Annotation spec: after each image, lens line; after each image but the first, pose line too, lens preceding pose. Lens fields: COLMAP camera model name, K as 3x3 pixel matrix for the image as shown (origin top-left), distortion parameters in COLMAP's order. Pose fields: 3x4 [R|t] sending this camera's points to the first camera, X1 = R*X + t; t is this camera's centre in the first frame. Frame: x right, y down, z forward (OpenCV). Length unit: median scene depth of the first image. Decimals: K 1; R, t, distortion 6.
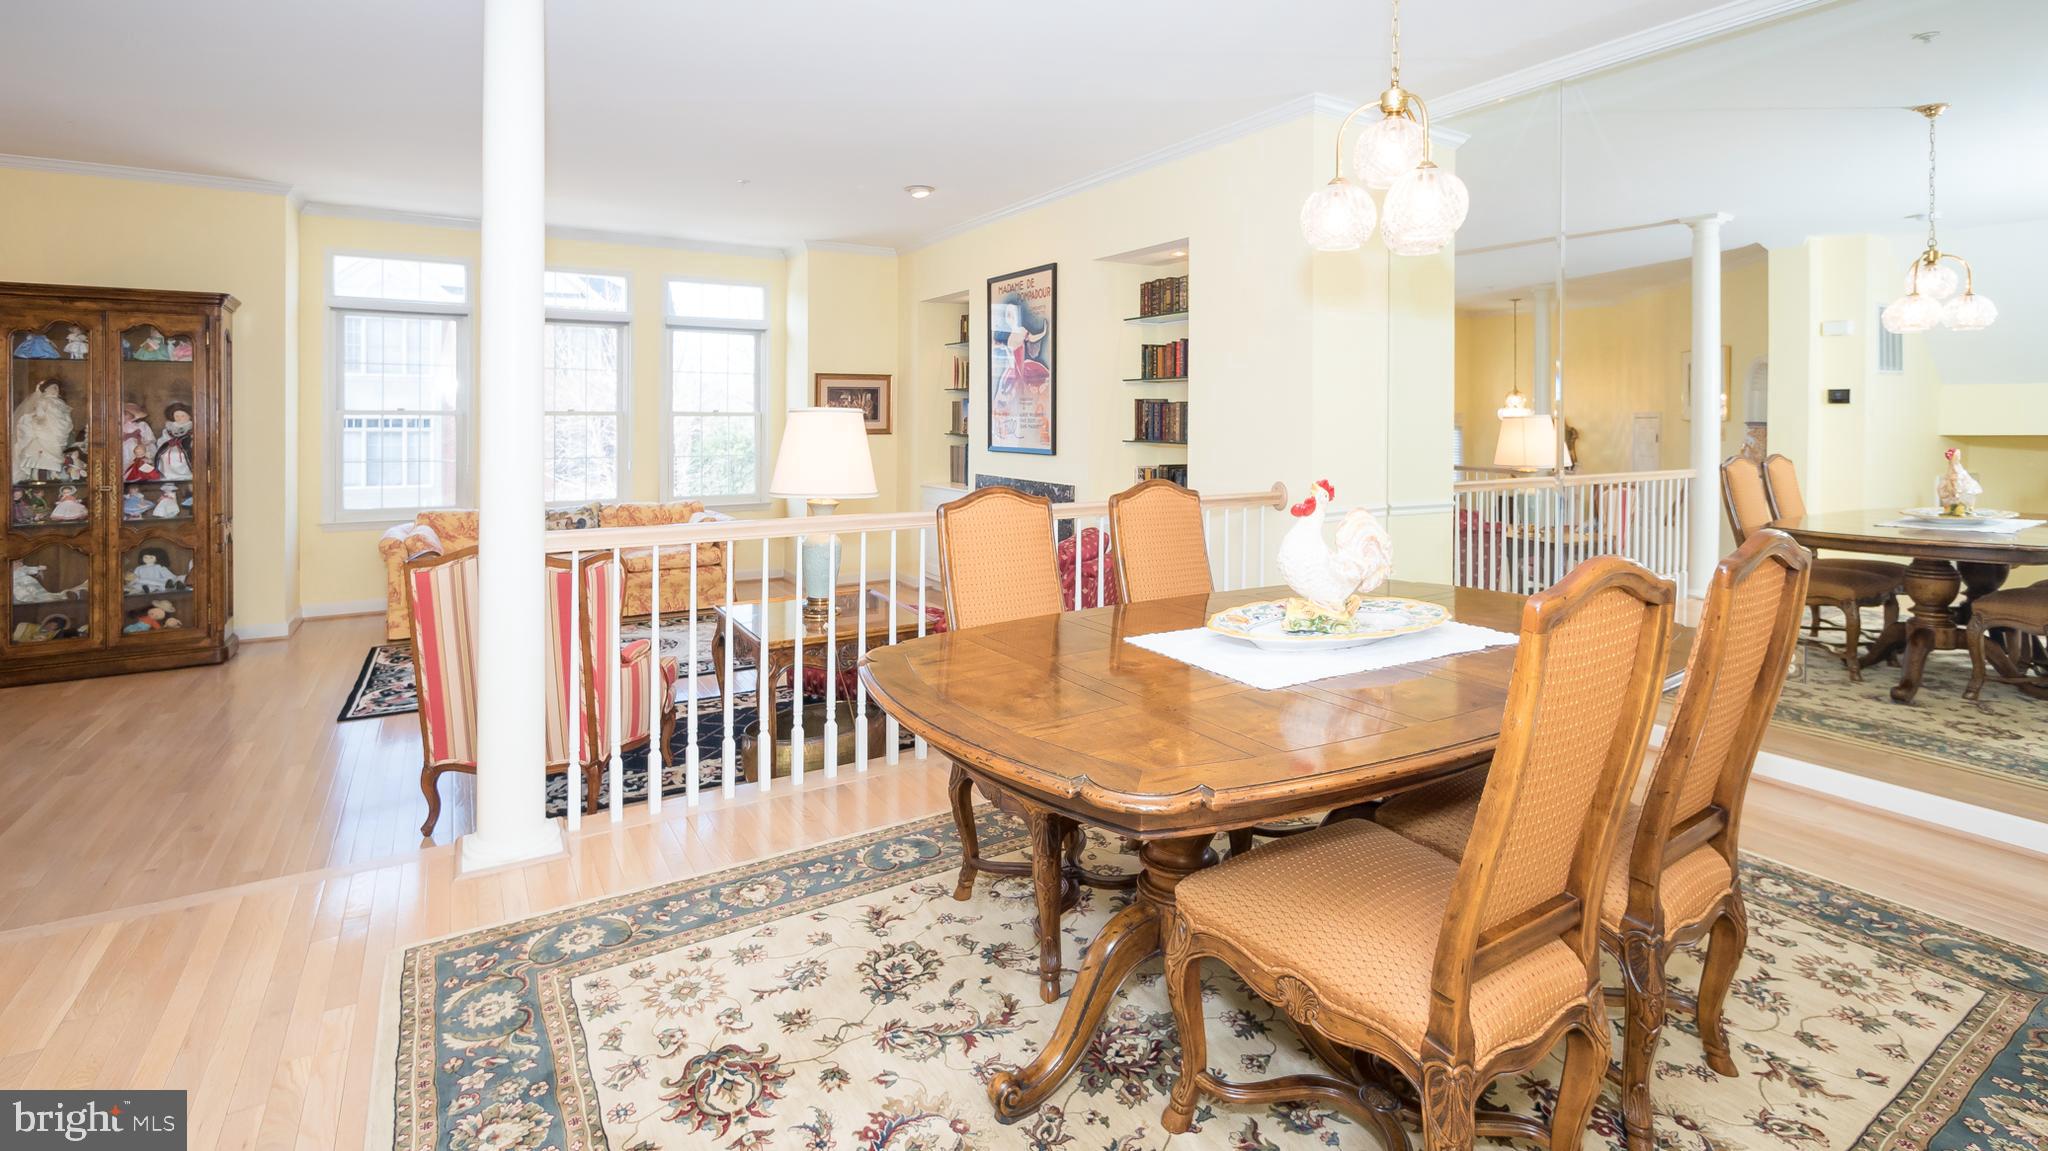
lens RADIAL K [[881.1, 0, 953.9], [0, 881.1, 418.4], [0, 0, 1]] dist [-0.002714, 0.000027]
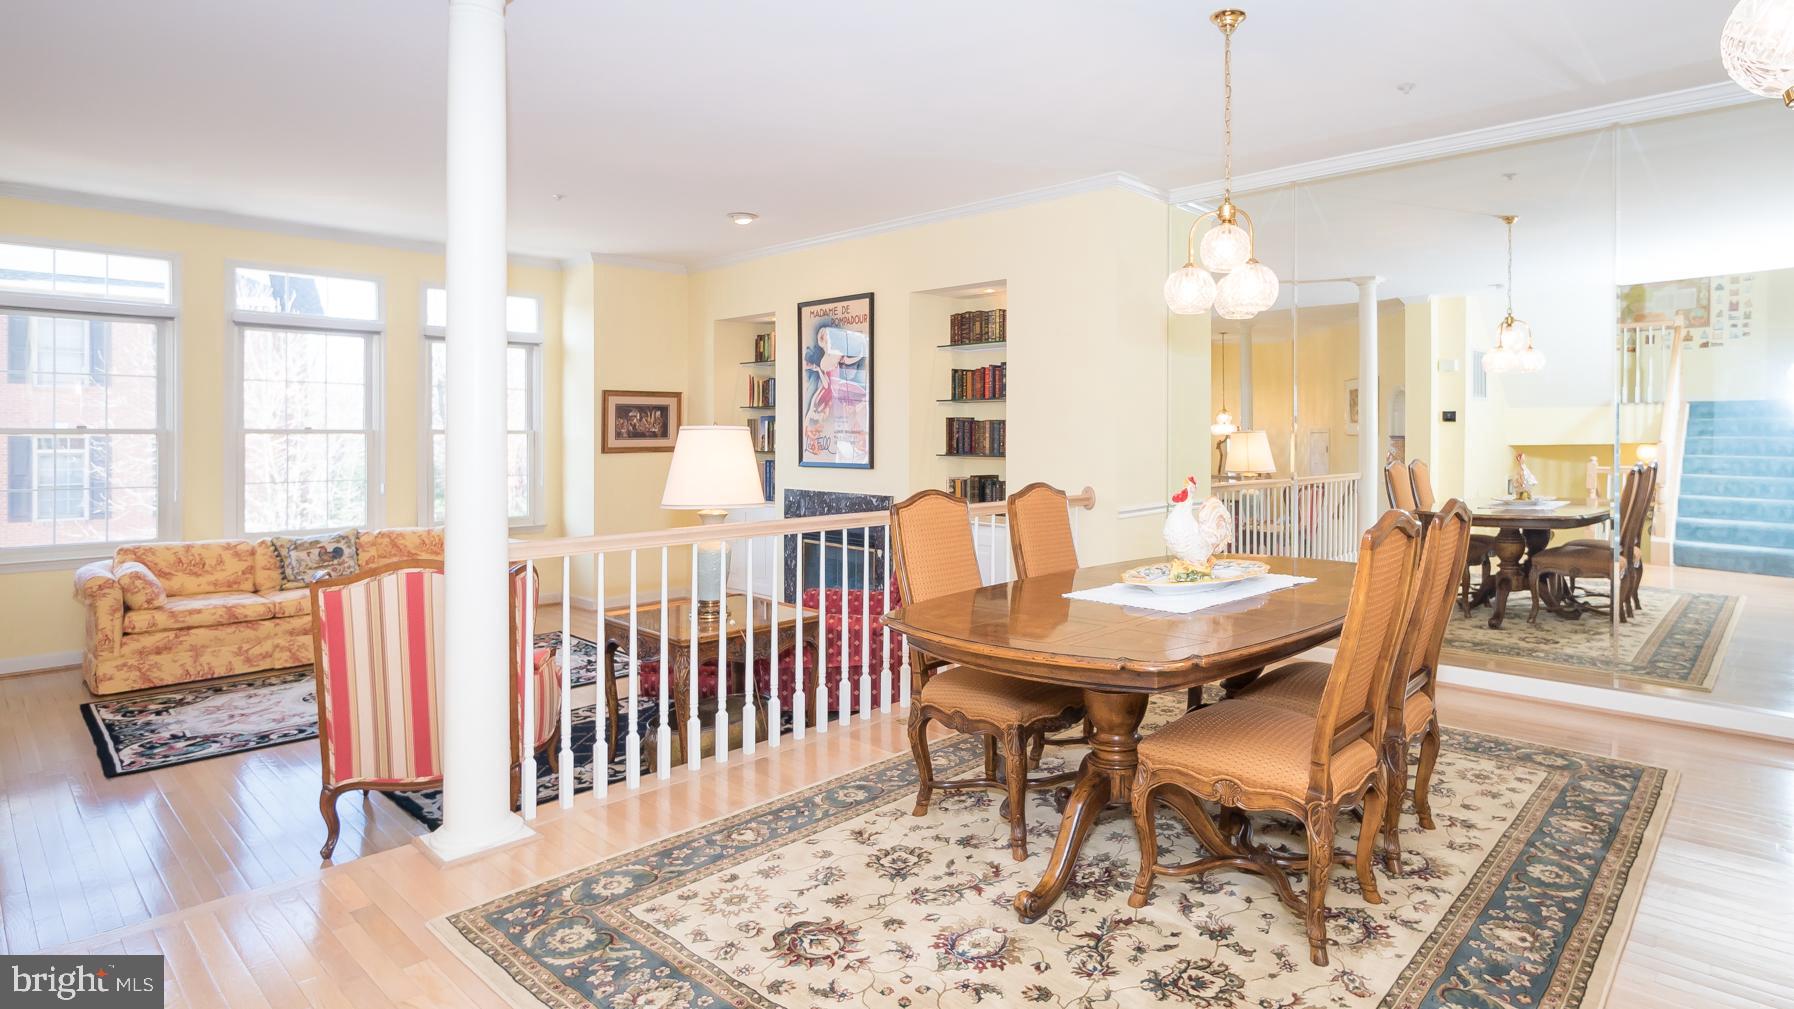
lens RADIAL K [[954.1, 0, 899.6], [0, 954.1, 437.9], [0, 0, 1]] dist [-0.003139, -0.000670]
pose [[0.959055, -0.004692, 0.283180, -0.367307], [0.003943, 0.999987, 0.003216, -0.000403], [-0.283191, -0.001968, 0.959061, -0.275436]]
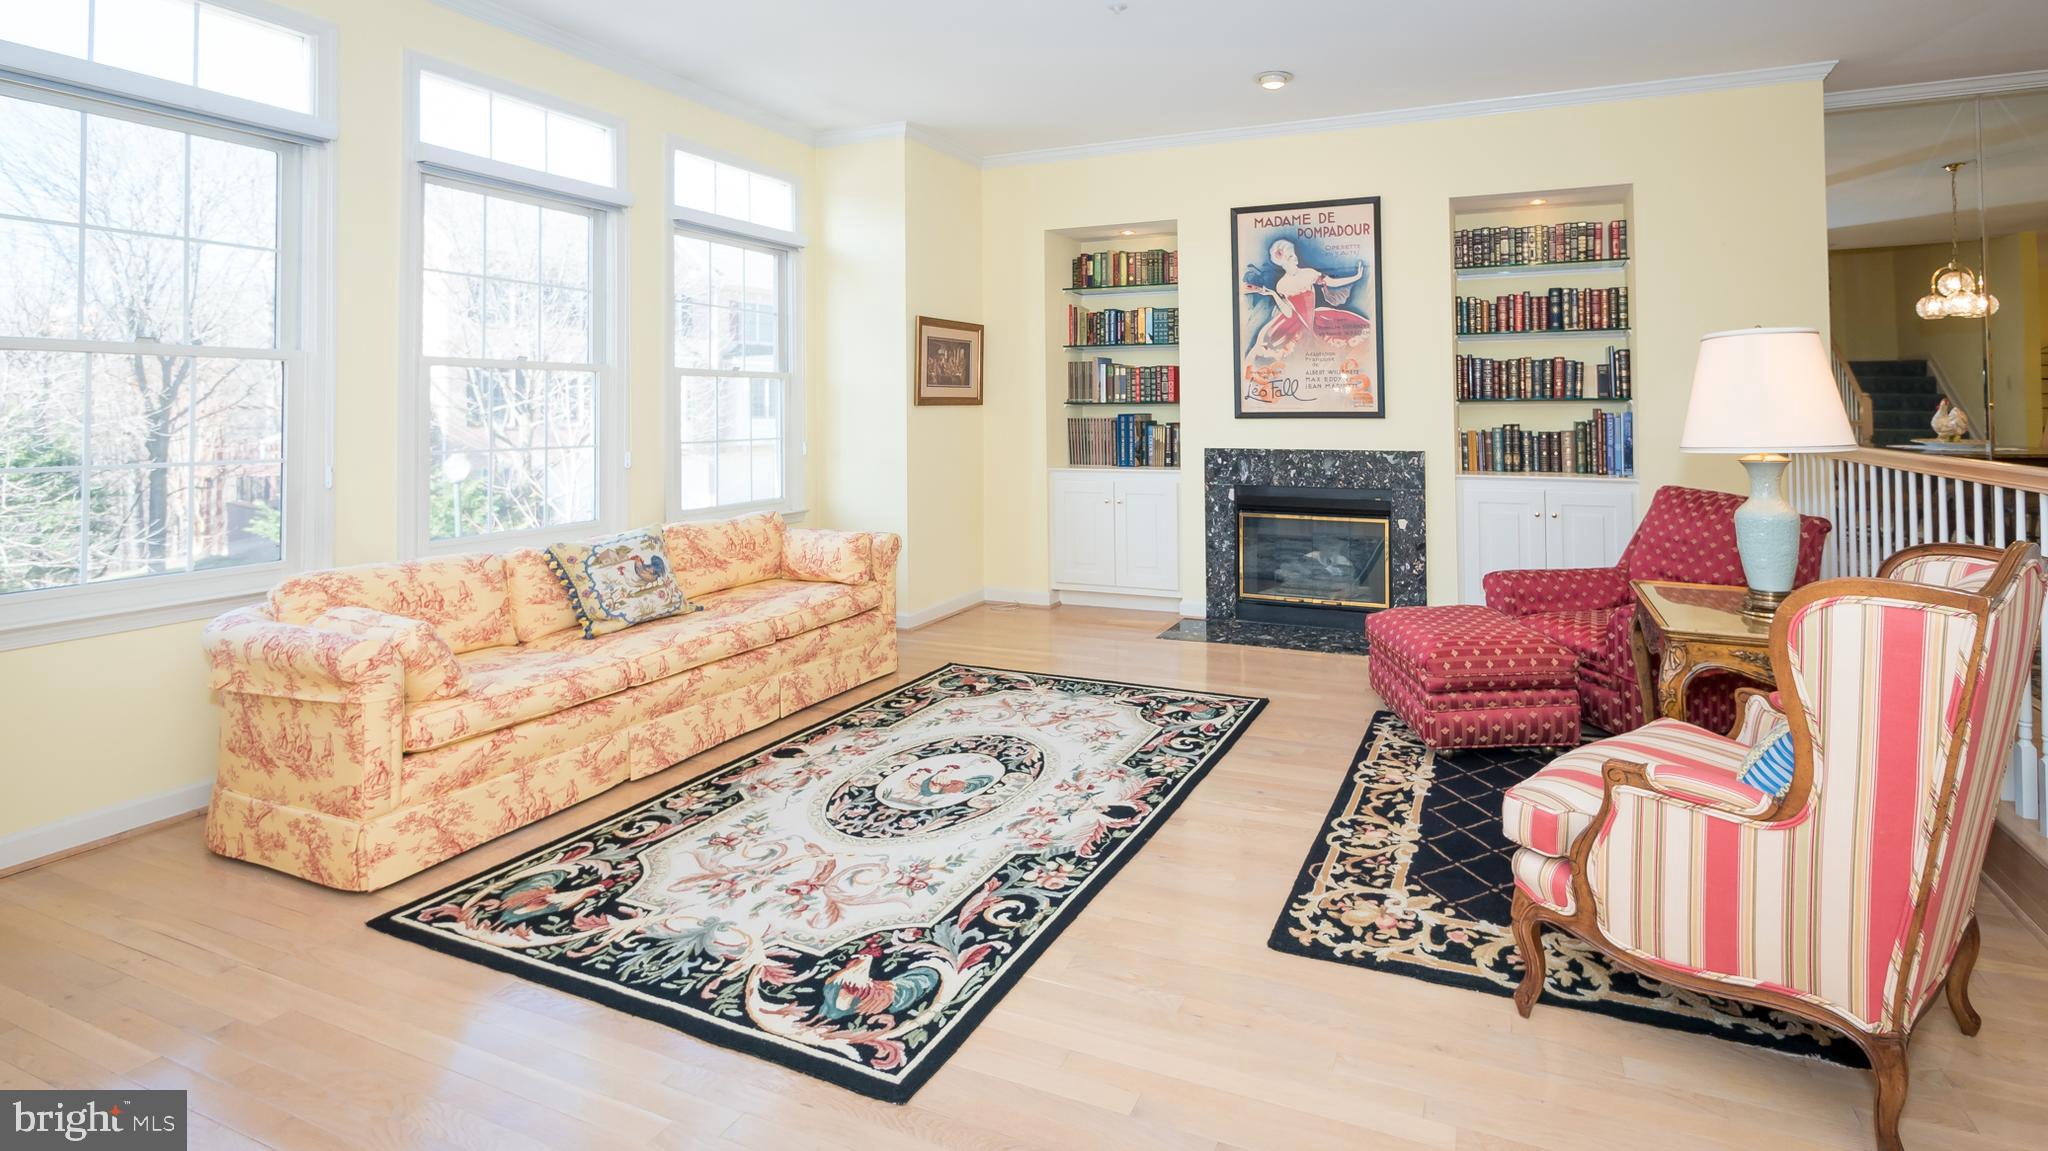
lens RADIAL K [[946.8, 0, 863.0], [0, 946.8, 408.7], [0, 0, 1]] dist [-0.003127, -0.000084]
pose [[0.786374, 0.002015, 0.617748, -1.681070], [0.006533, 0.999912, -0.011578, 0.077919], [-0.617716, 0.013141, 0.786291, 1.144716]]
